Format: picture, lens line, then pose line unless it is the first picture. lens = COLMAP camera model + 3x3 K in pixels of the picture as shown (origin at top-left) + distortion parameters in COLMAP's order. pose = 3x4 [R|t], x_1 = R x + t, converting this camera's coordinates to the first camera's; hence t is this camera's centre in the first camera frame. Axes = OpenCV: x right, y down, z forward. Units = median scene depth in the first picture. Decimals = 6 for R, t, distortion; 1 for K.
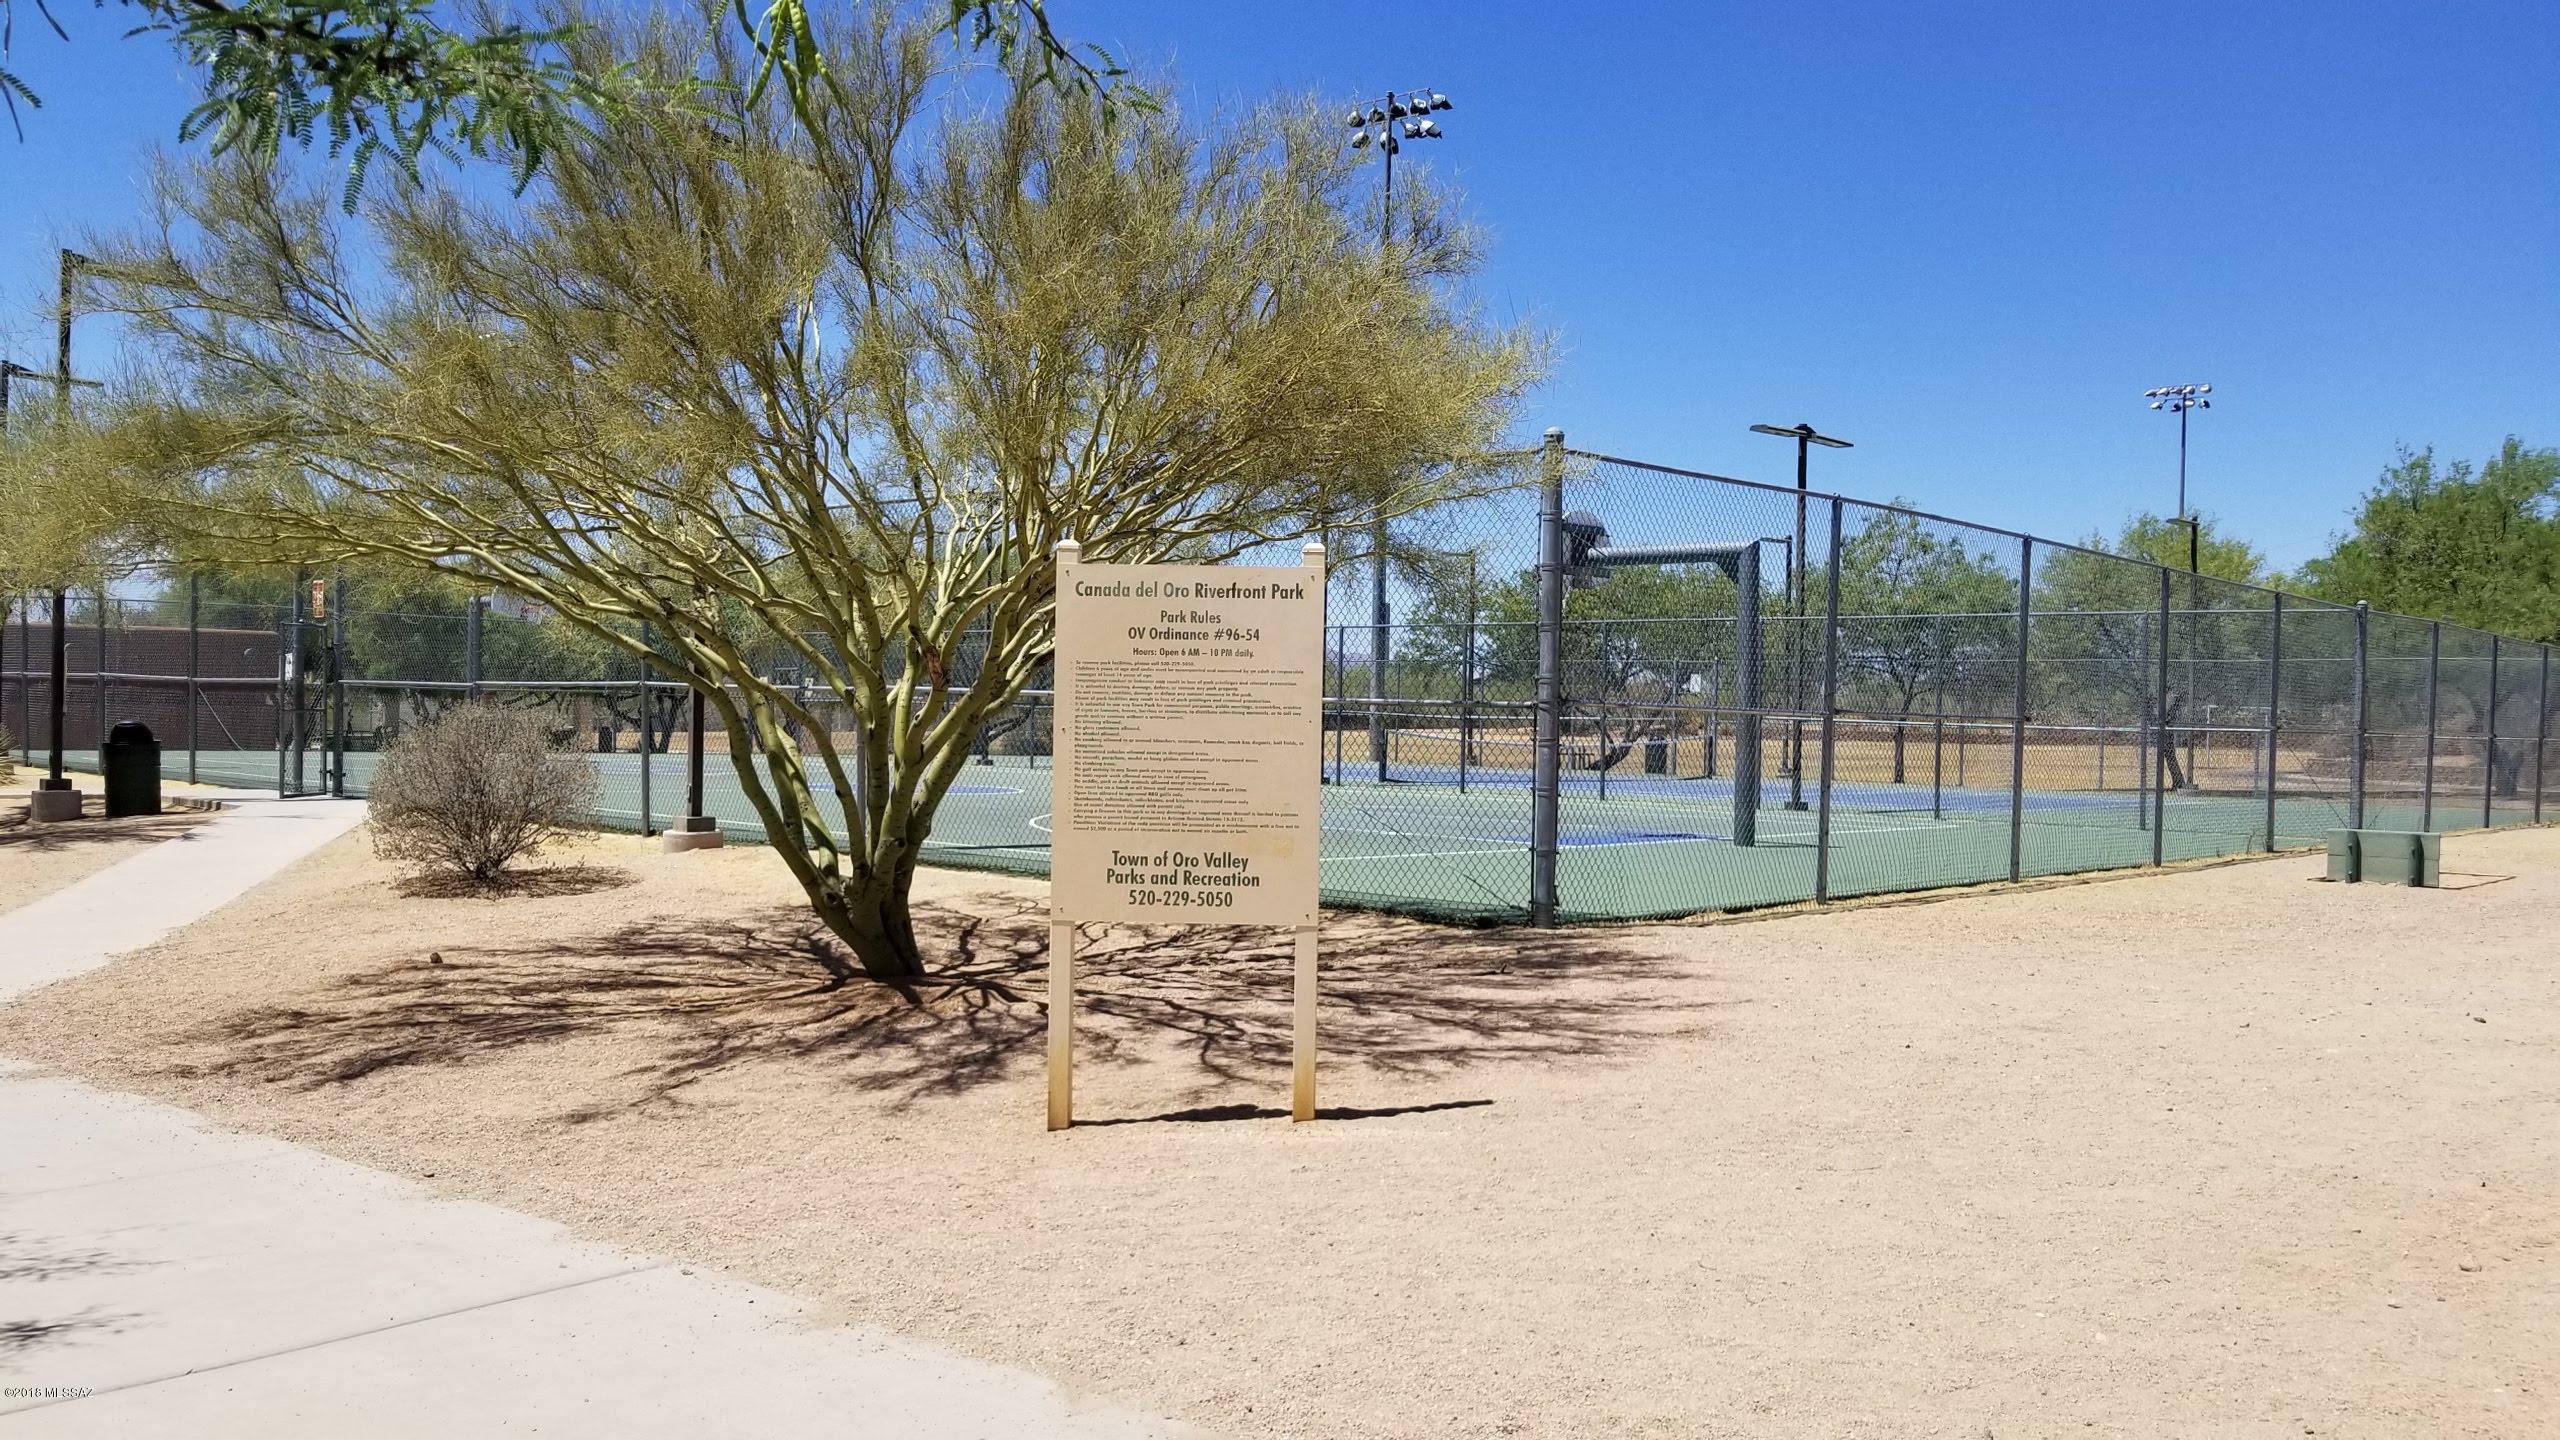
lens RADIAL K [[2040.0, 0, 1246.3], [0, 2040.0, 774.0], [0, 0, 1]] dist [0.011234, -0.004076]
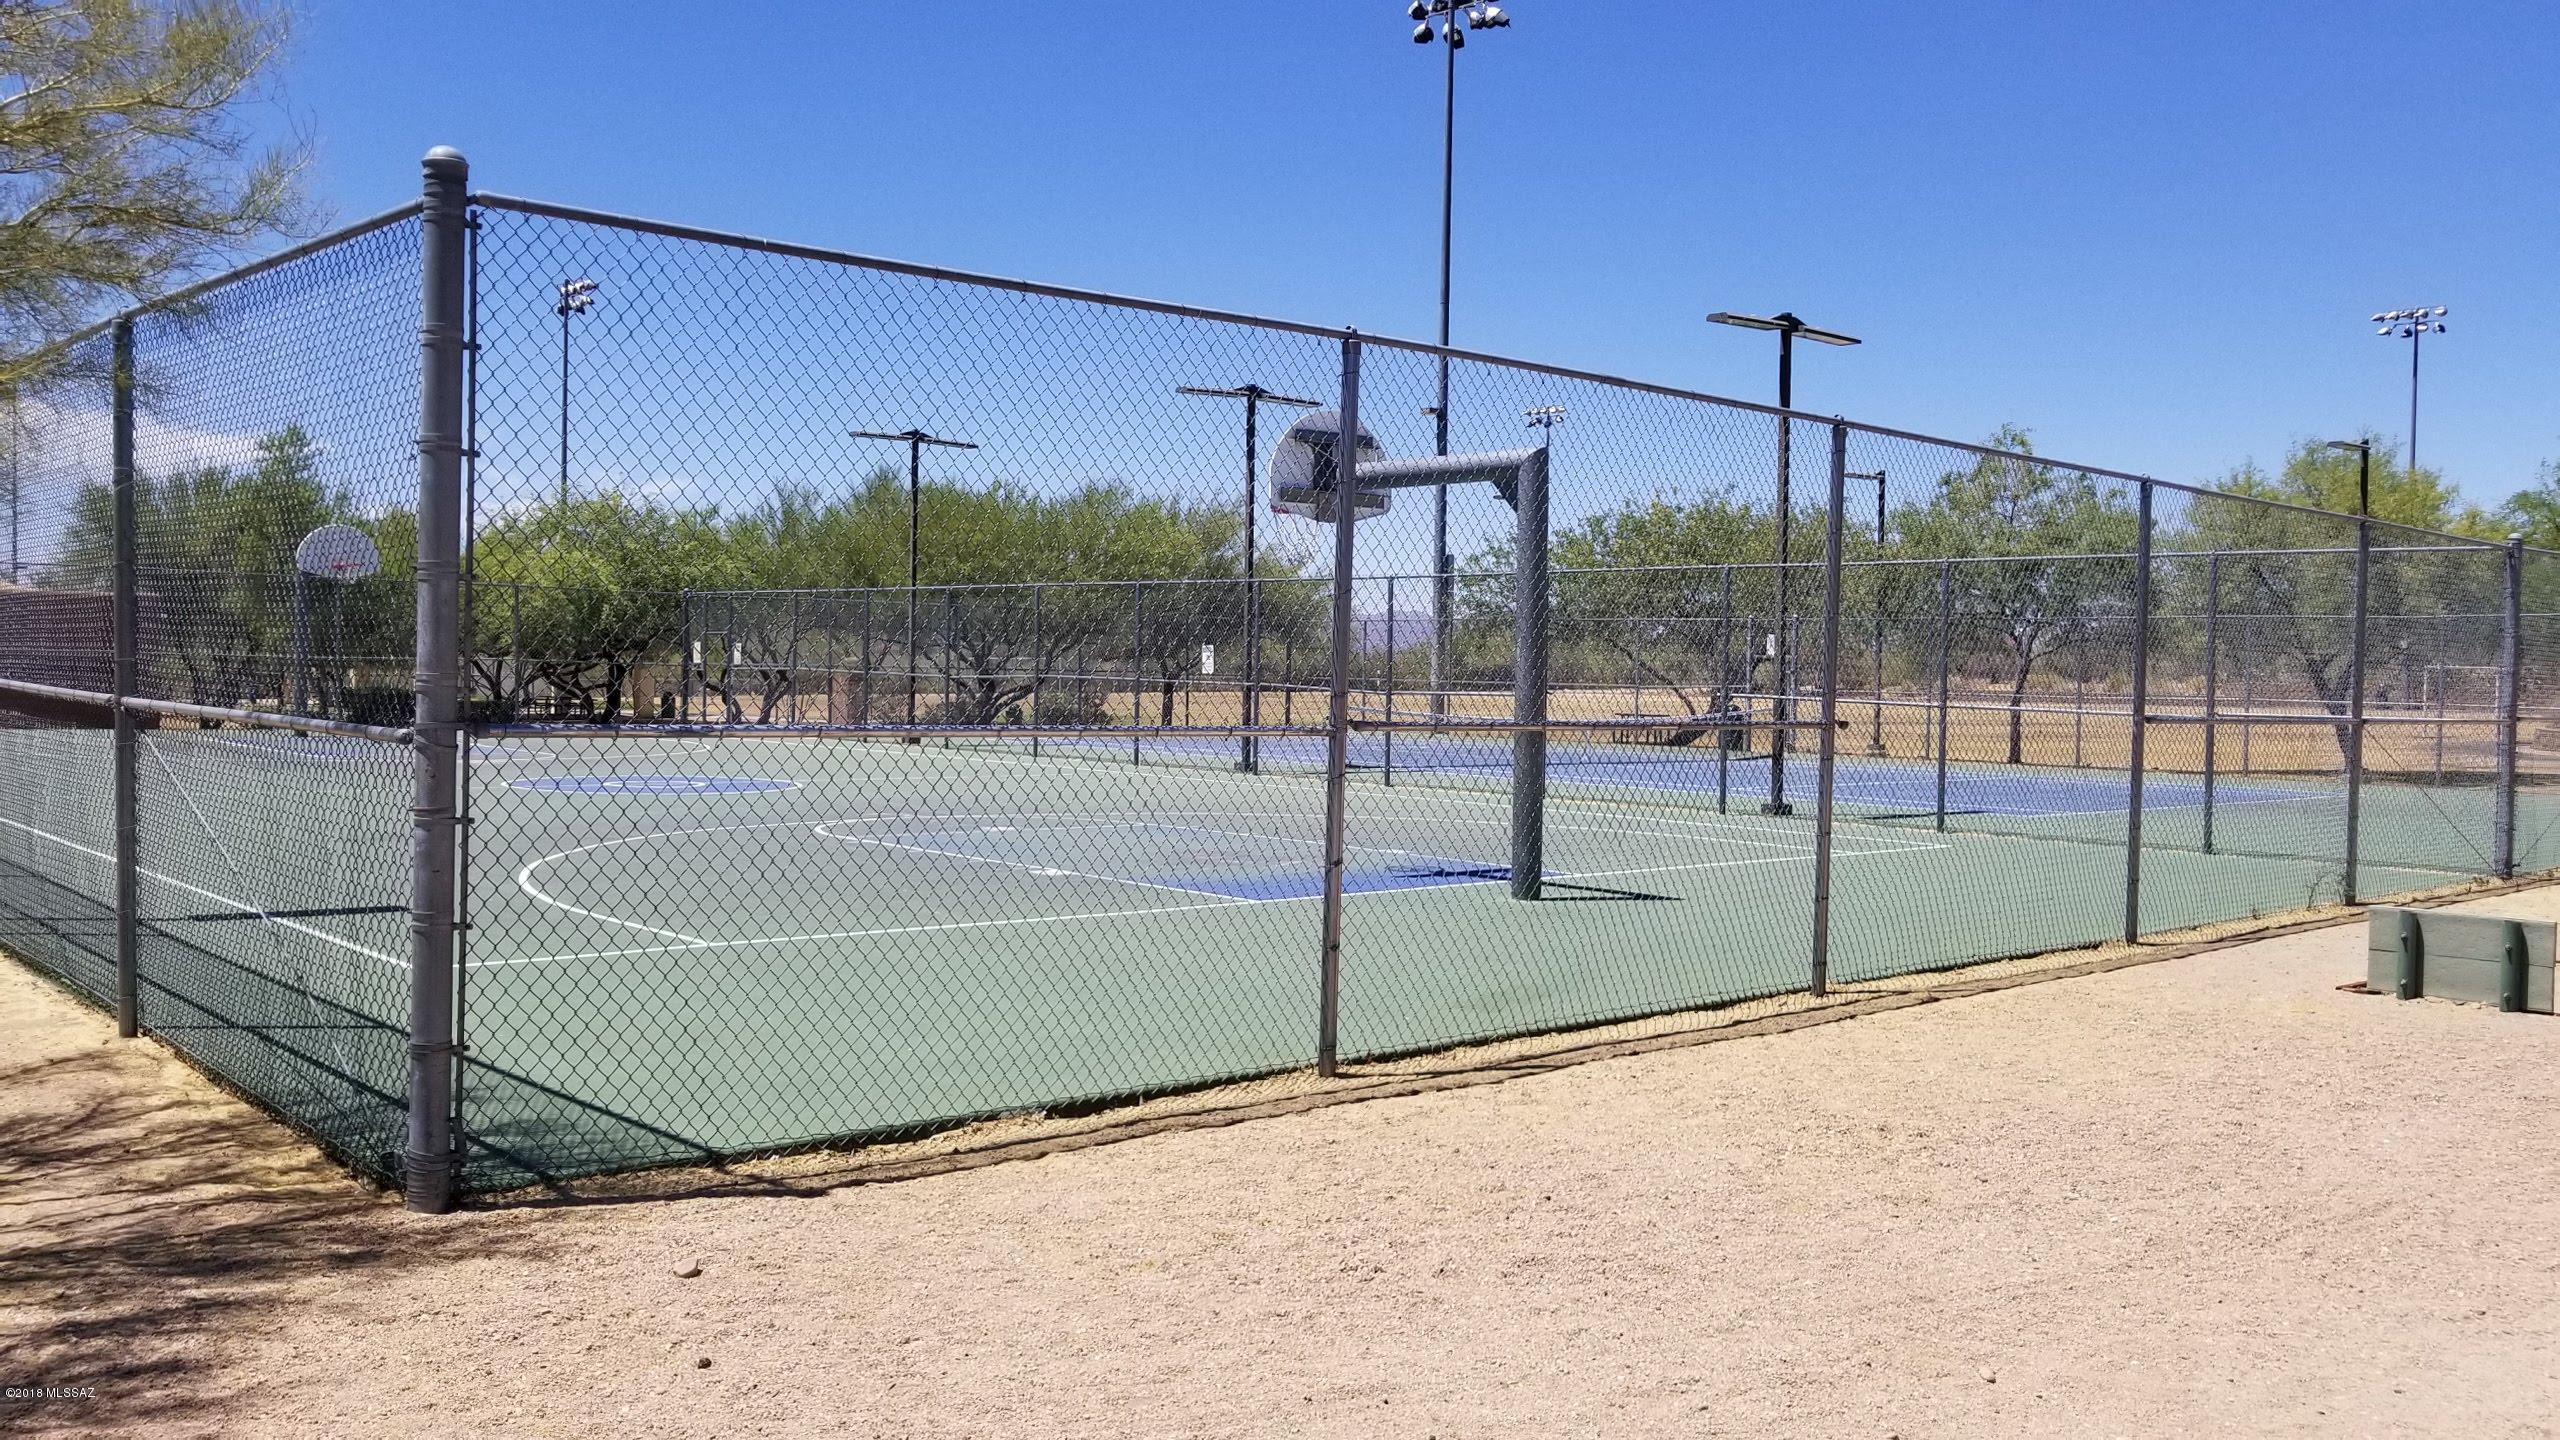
lens RADIAL K [[2119.2, 0, 1231.6], [0, 2119.2, 721.7], [0, 0, 1]] dist [0.035273, -0.050552]
pose [[0.996605, 0.001701, -0.082319, 0.086436], [-0.002190, 0.999981, -0.005844, -0.007984], [0.082307, 0.006005, 0.996589, 0.121947]]
